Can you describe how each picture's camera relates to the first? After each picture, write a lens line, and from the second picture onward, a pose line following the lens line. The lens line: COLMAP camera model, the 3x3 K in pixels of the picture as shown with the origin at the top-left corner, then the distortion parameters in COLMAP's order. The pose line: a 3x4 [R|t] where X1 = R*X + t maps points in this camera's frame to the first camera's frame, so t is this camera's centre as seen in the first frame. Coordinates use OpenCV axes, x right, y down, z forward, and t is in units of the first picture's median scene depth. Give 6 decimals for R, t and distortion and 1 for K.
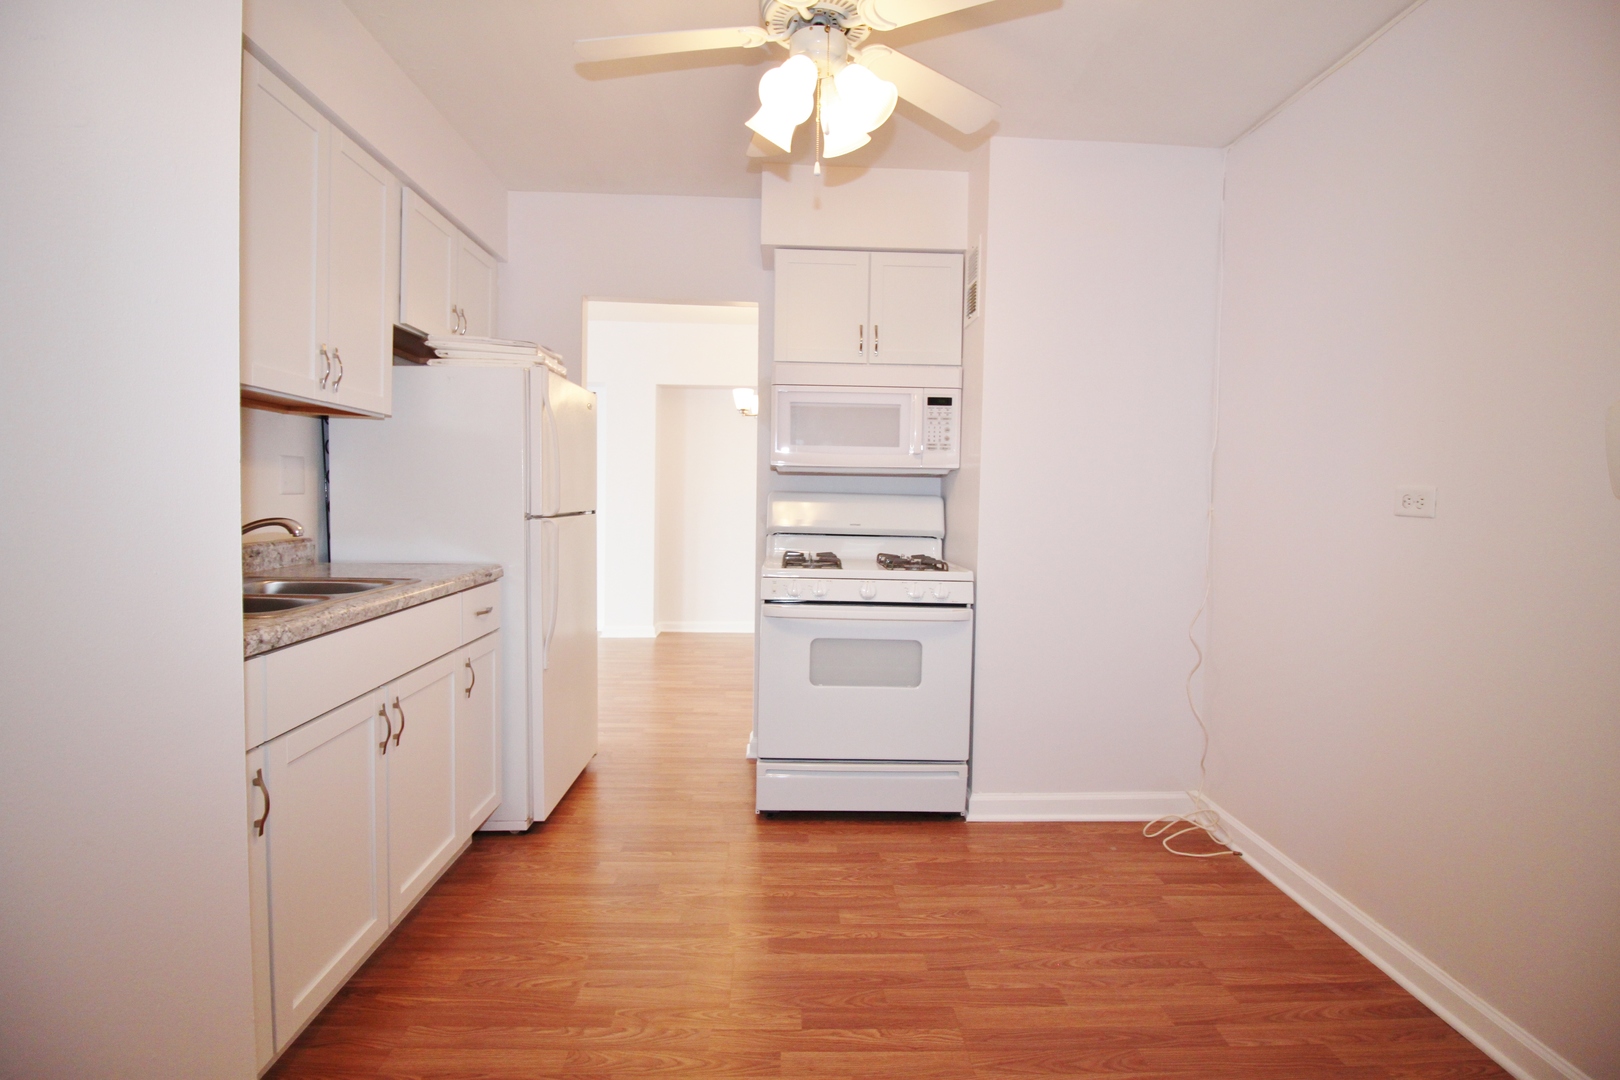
lens RADIAL K [[744.2, 0, 812.0], [0, 744.2, 535.7], [0, 0, 1]] dist [-0.019633, -0.002529]
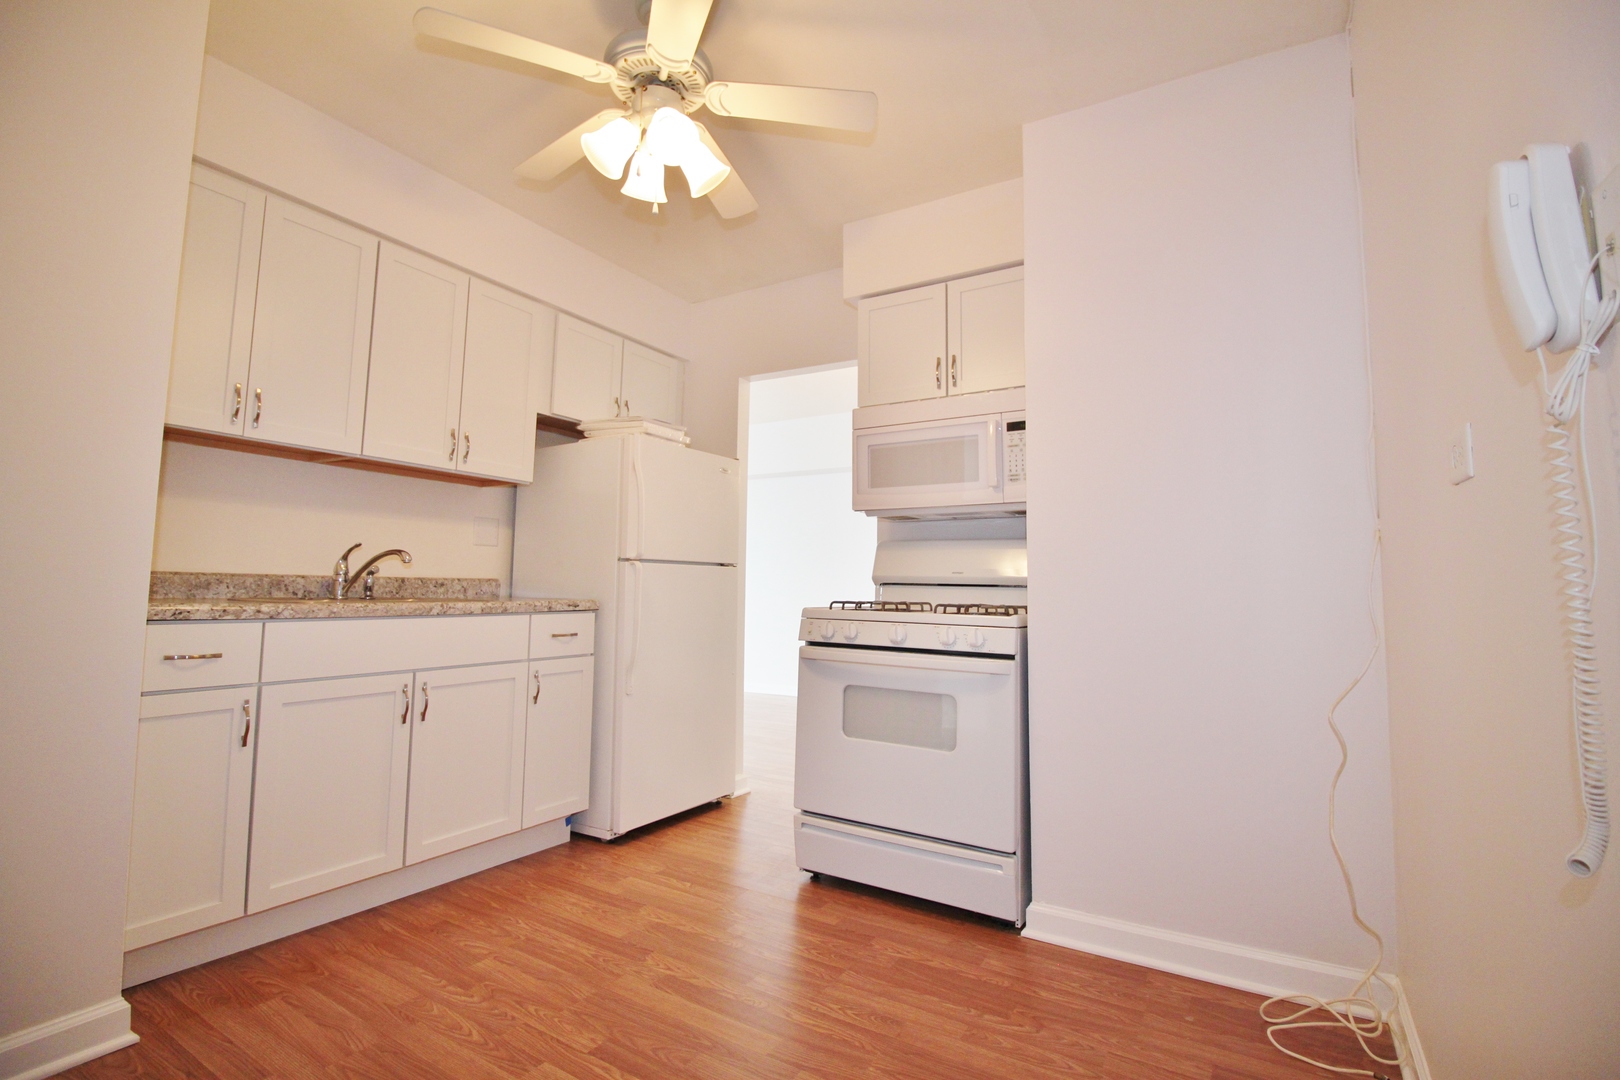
lens RADIAL K [[744.2, 0, 813.3], [0, 744.2, 533.1], [0, 0, 1]] dist [-0.019633, -0.002529]
pose [[0.834257, -0.047768, -0.549303, 0.510841], [-0.029985, 0.990835, -0.131705, 0.076474], [0.550560, 0.126347, 0.825179, 0.188373]]
